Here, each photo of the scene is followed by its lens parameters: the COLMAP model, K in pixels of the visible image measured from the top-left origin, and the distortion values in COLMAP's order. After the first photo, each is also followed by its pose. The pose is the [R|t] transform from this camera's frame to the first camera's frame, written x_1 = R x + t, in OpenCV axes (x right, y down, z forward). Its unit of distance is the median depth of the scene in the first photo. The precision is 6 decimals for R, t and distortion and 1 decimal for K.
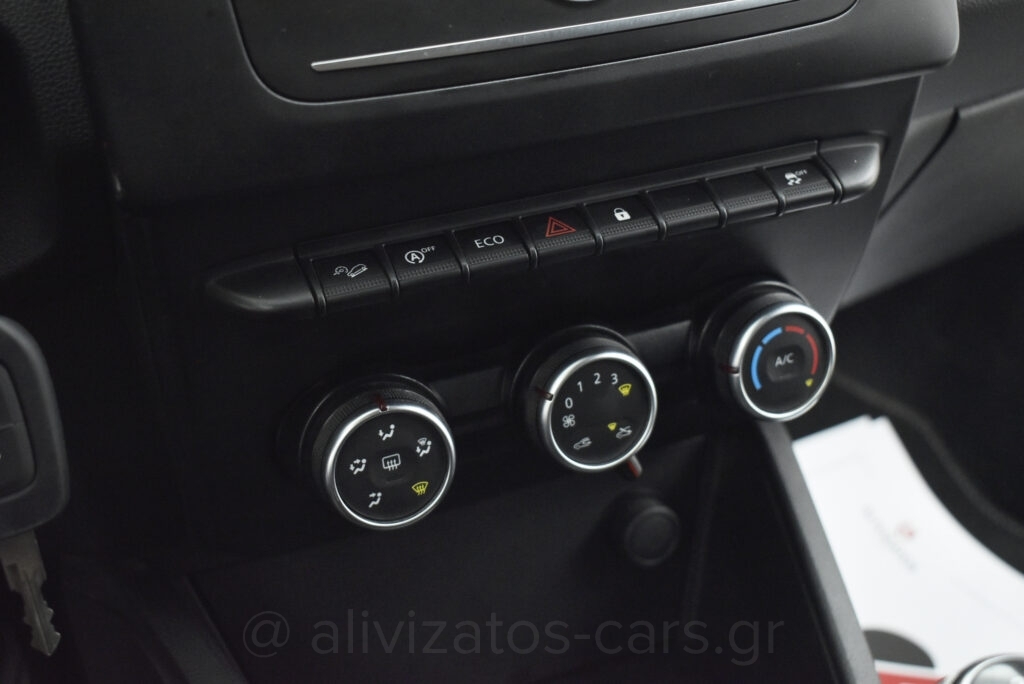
lens RADIAL K [[1239.5, 0, 512.0], [0, 1239.5, 342.0], [0, 0, 1]] dist [-0.106535, -0.001510]
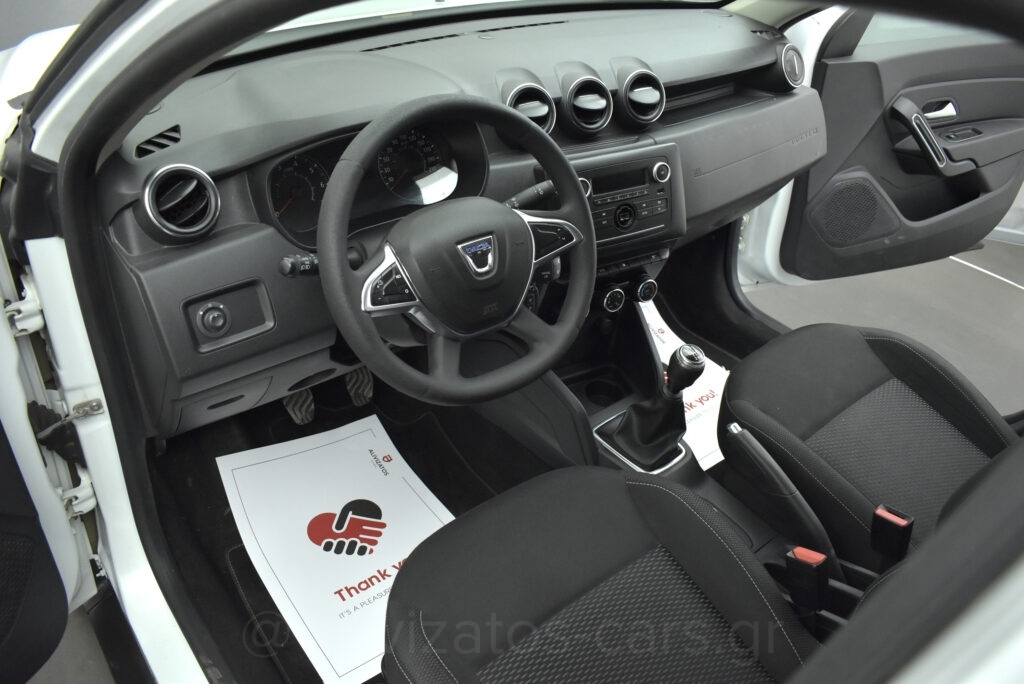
lens RADIAL K [[795.7, 0, 501.0], [0, 795.7, 343.0], [0, 0, 1]] dist [-0.089228, -0.000890]
pose [[0.987209, 0.011168, 0.159038, -0.924617], [-0.034524, 0.988850, 0.144861, -0.233532], [-0.155647, -0.148499, 0.976587, -2.195625]]
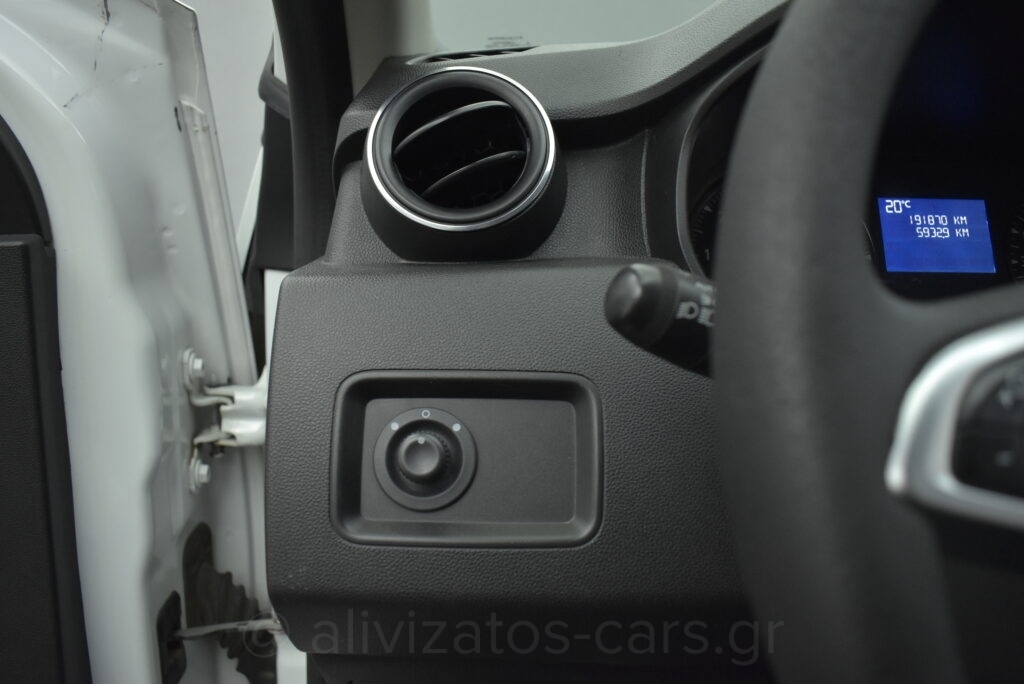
lens RADIAL K [[784.2, 0, 534.1], [0, 784.2, 342.8], [0, 0, 1]] dist [-0.094456, 0.001555]
pose [[0.850734, 0.175537, -0.495417, -0.932208], [-0.276834, 0.950890, -0.138460, 0.037491], [0.446783, 0.254941, 0.857549, -0.400633]]
